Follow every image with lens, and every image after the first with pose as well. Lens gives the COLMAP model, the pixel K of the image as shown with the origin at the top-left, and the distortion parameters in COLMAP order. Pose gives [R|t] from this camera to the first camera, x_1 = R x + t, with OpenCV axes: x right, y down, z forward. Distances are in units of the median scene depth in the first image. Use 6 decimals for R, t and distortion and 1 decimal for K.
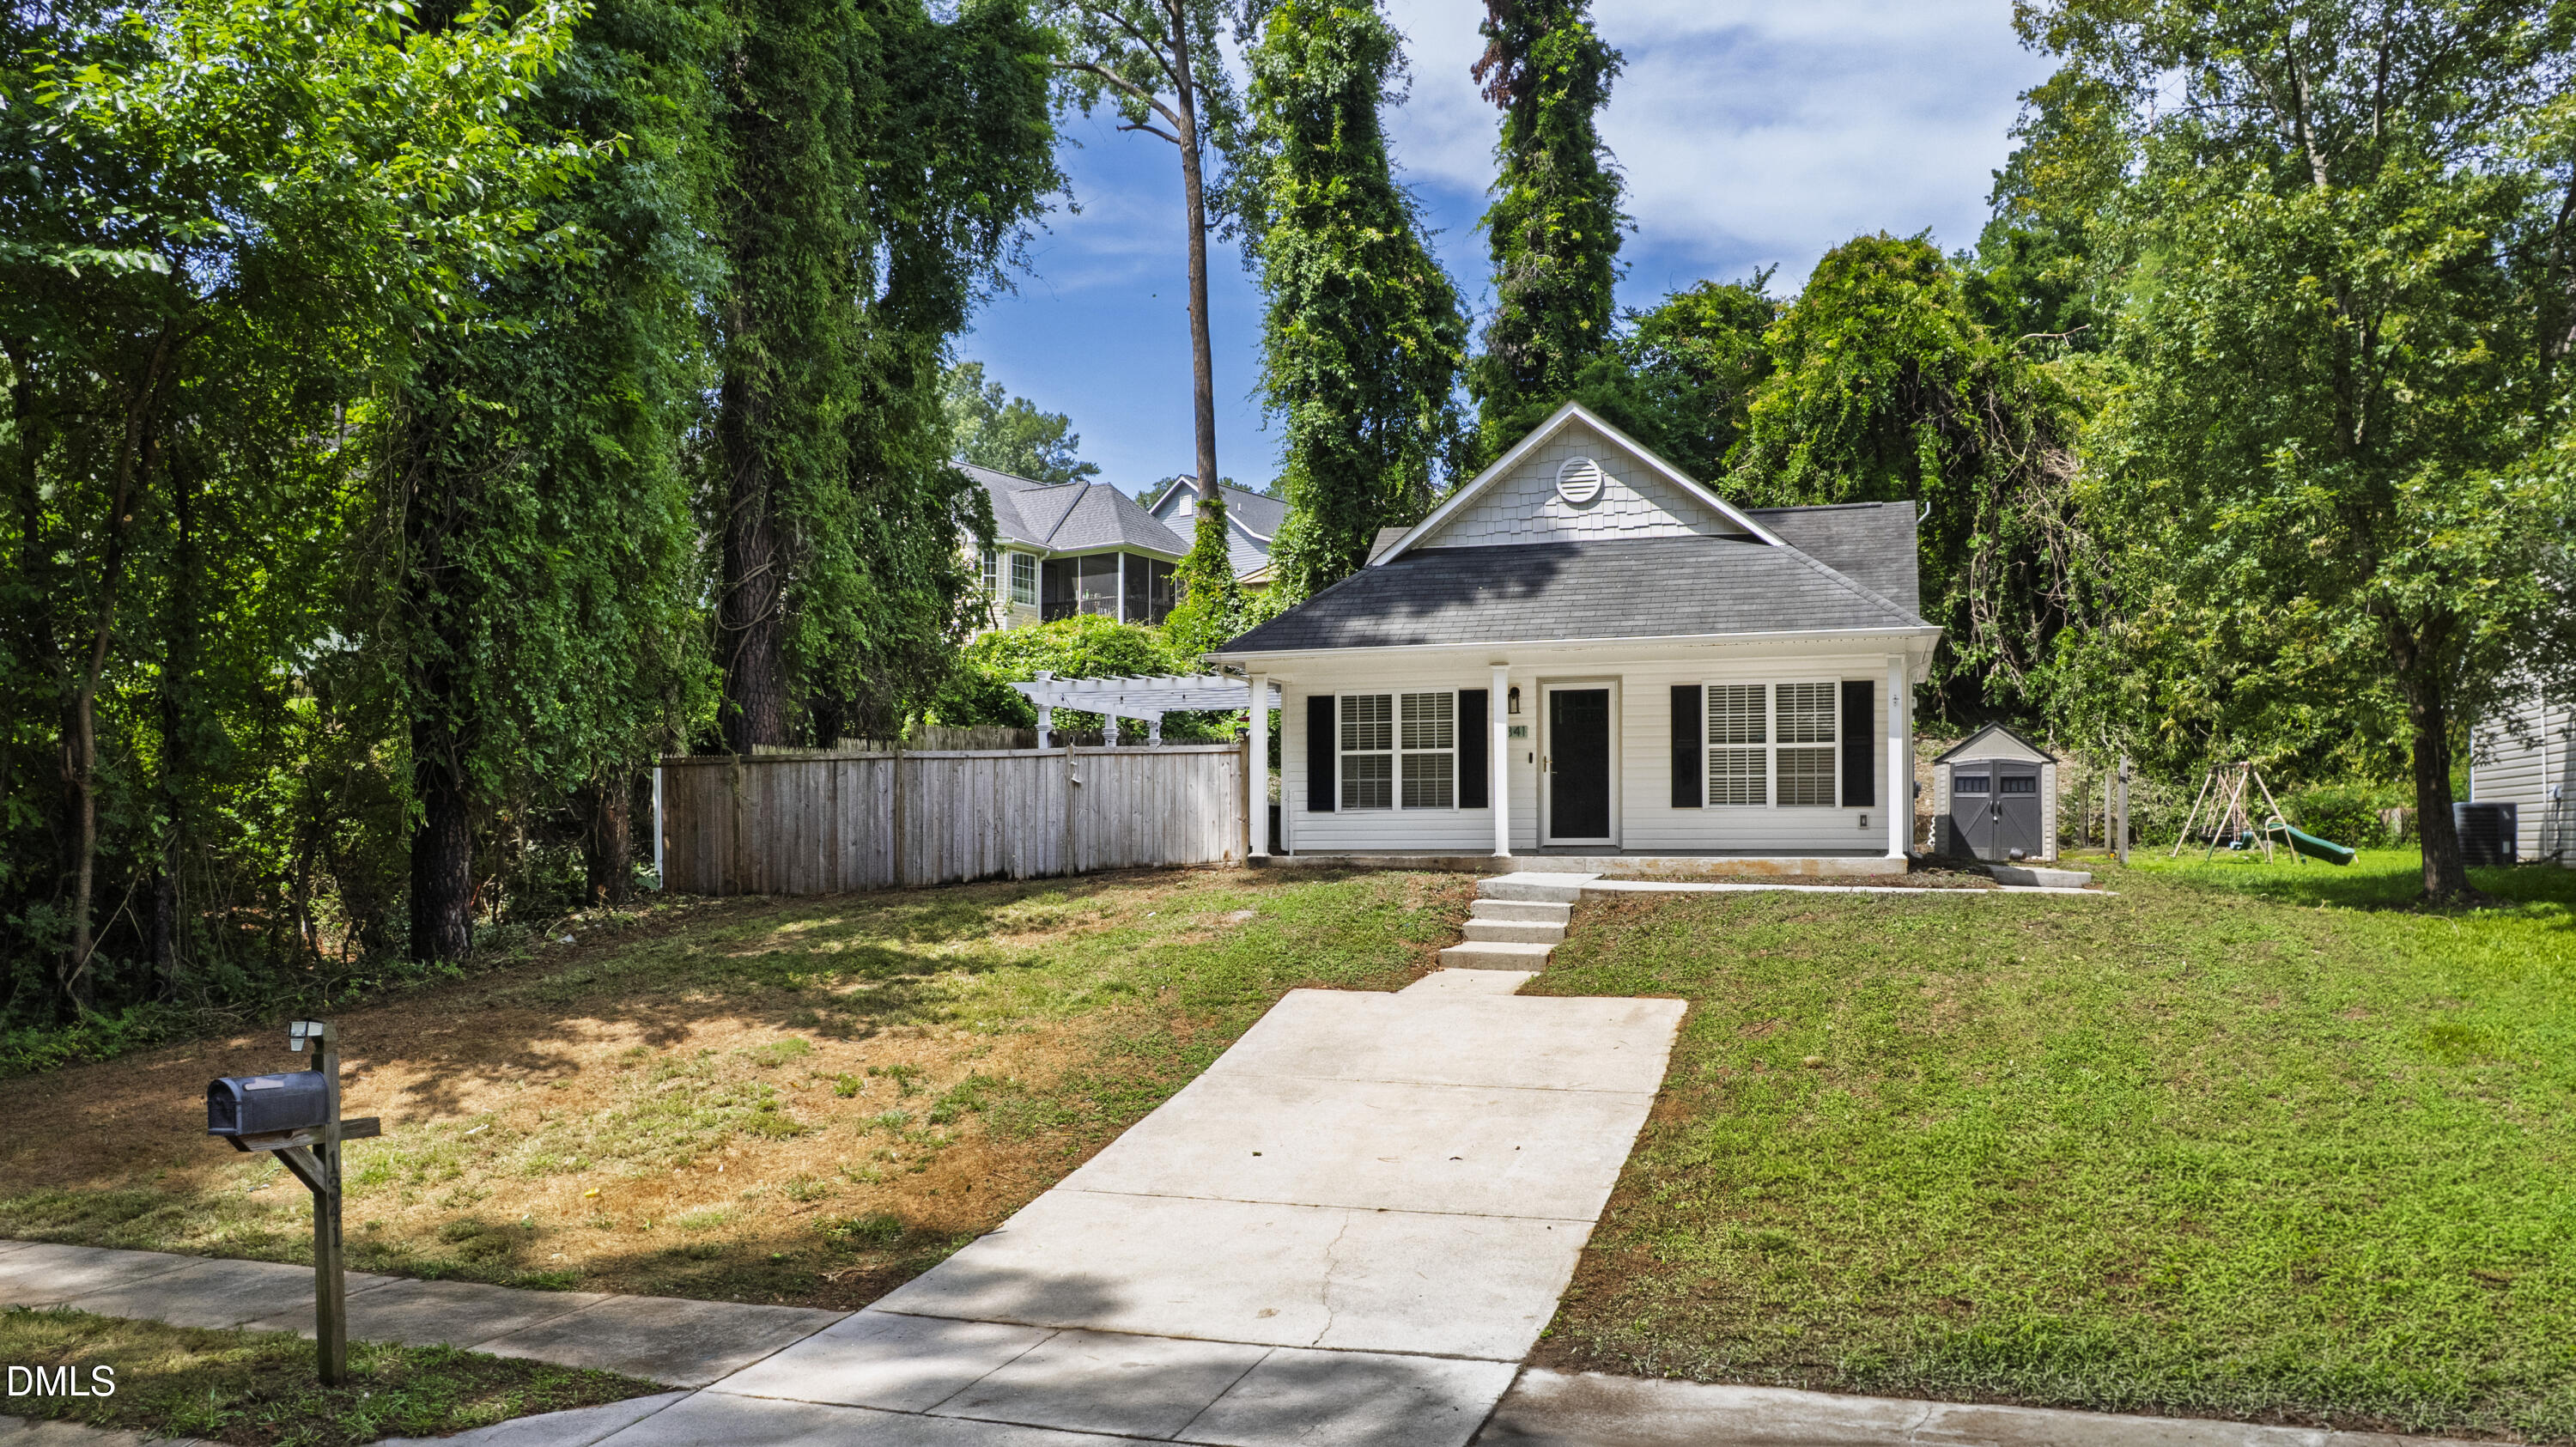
lens RADIAL K [[1729.6, 0, 1339.9], [0, 1729.6, 793.1], [0, 0, 1]] dist [-0.053641, 0.044352]
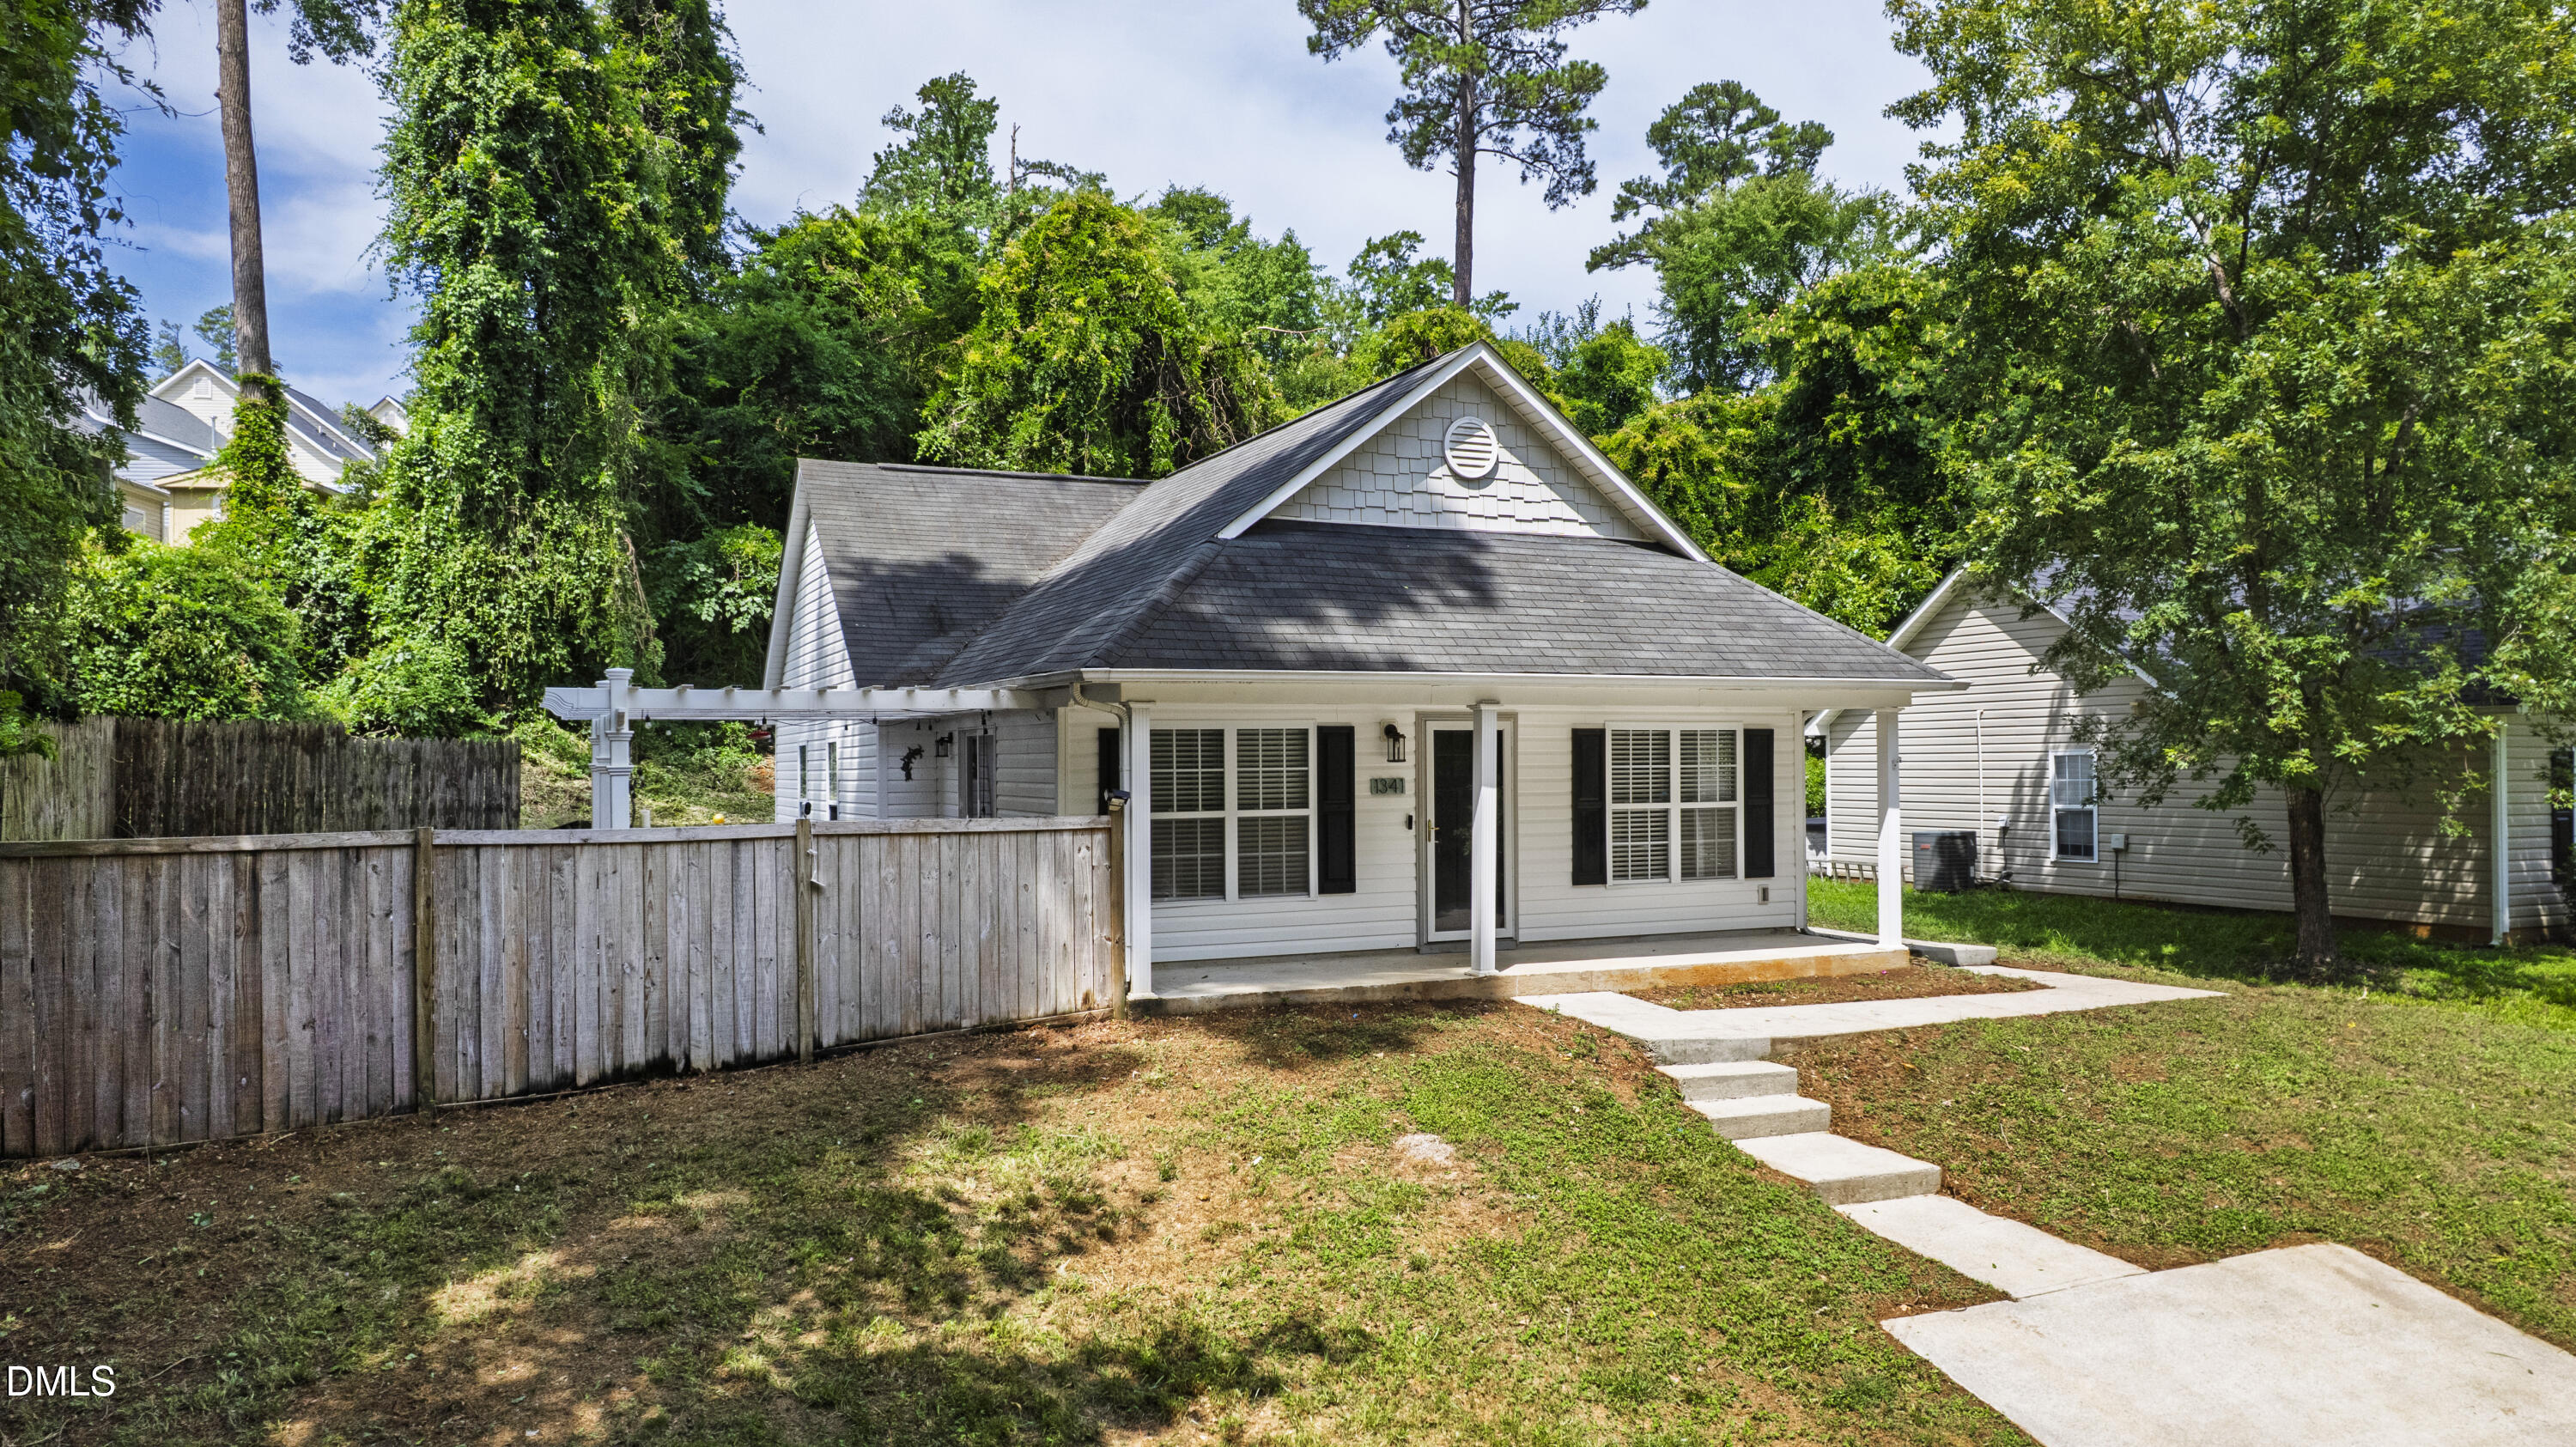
lens RADIAL K [[1636.9, 0, 1235.1], [0, 1636.9, 715.2], [0, 0, 1]] dist [-0.068276, 0.053467]
pose [[0.777030, 0.015371, 0.629276, -0.304489], [-0.009601, 0.999875, -0.012569, -0.044963], [-0.629391, 0.003724, 0.777080, 0.411519]]
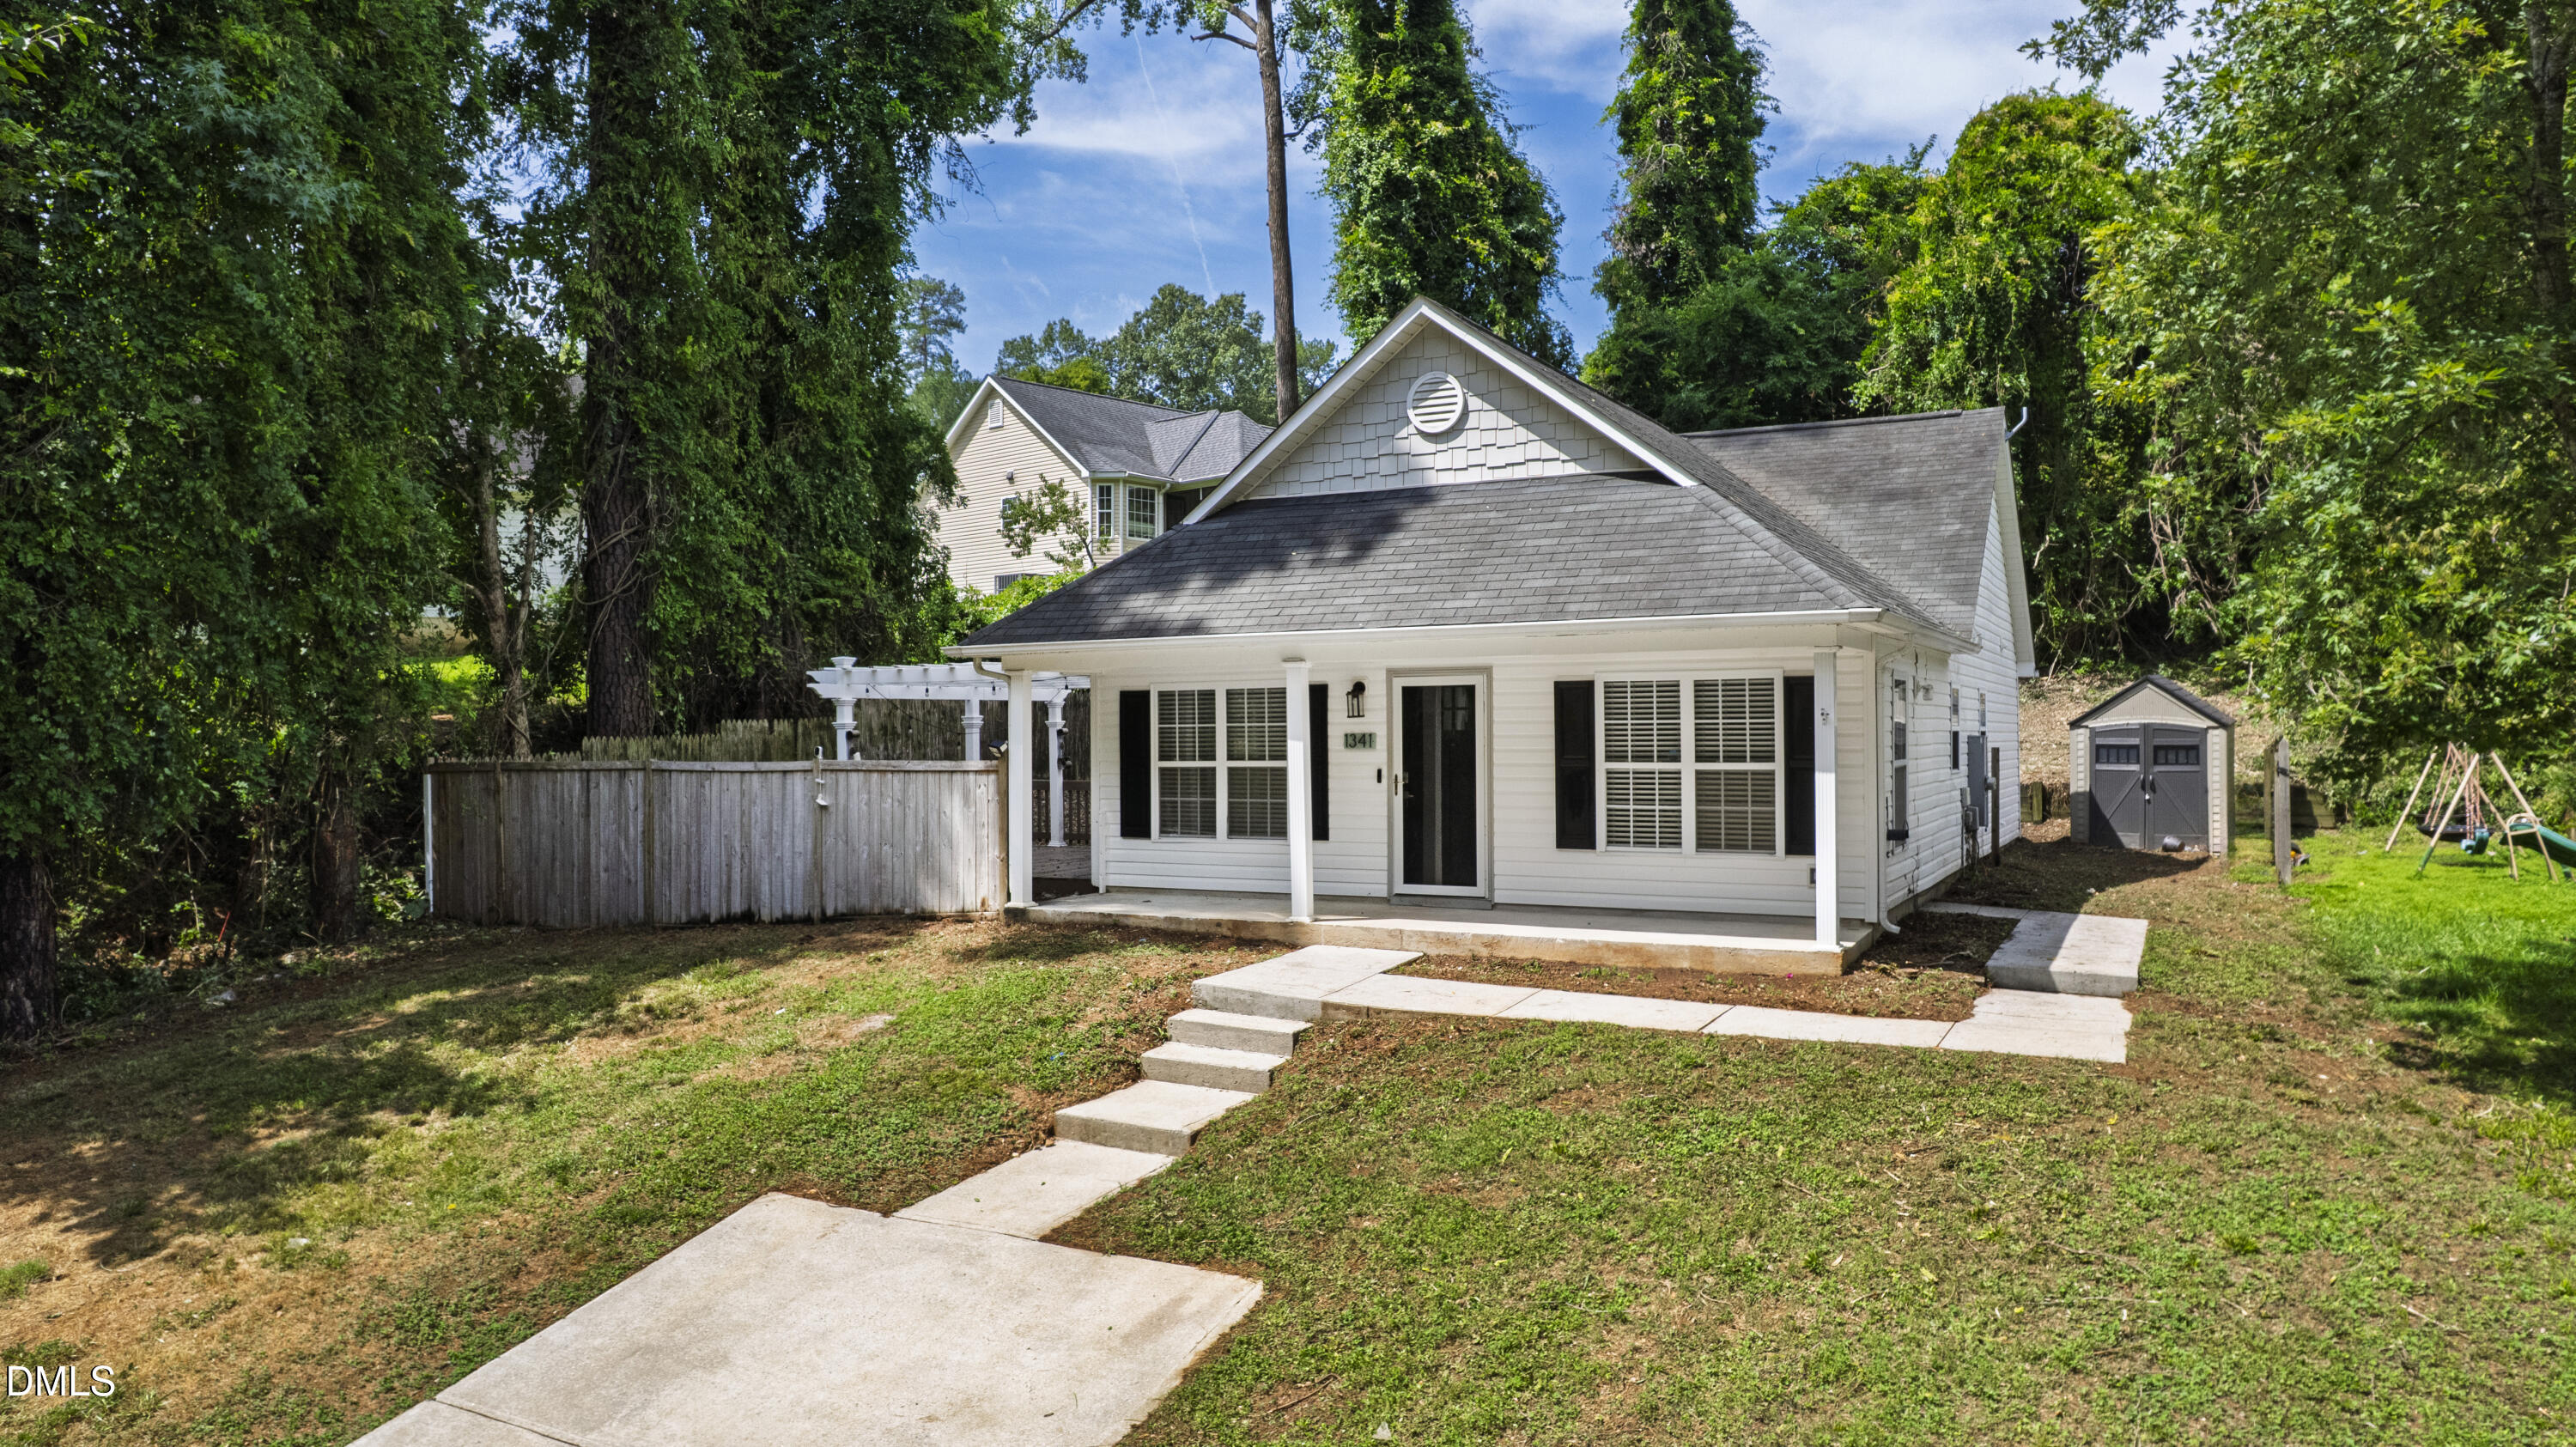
lens RADIAL K [[1636.9, 0, 1335.2], [0, 1636.9, 681.1], [0, 0, 1]] dist [-0.068276, 0.053467]
pose [[0.984475, -0.009618, -0.175263, 0.173685], [0.008459, 0.999937, -0.007360, -0.045345], [0.175323, 0.005763, 0.984494, 0.238676]]
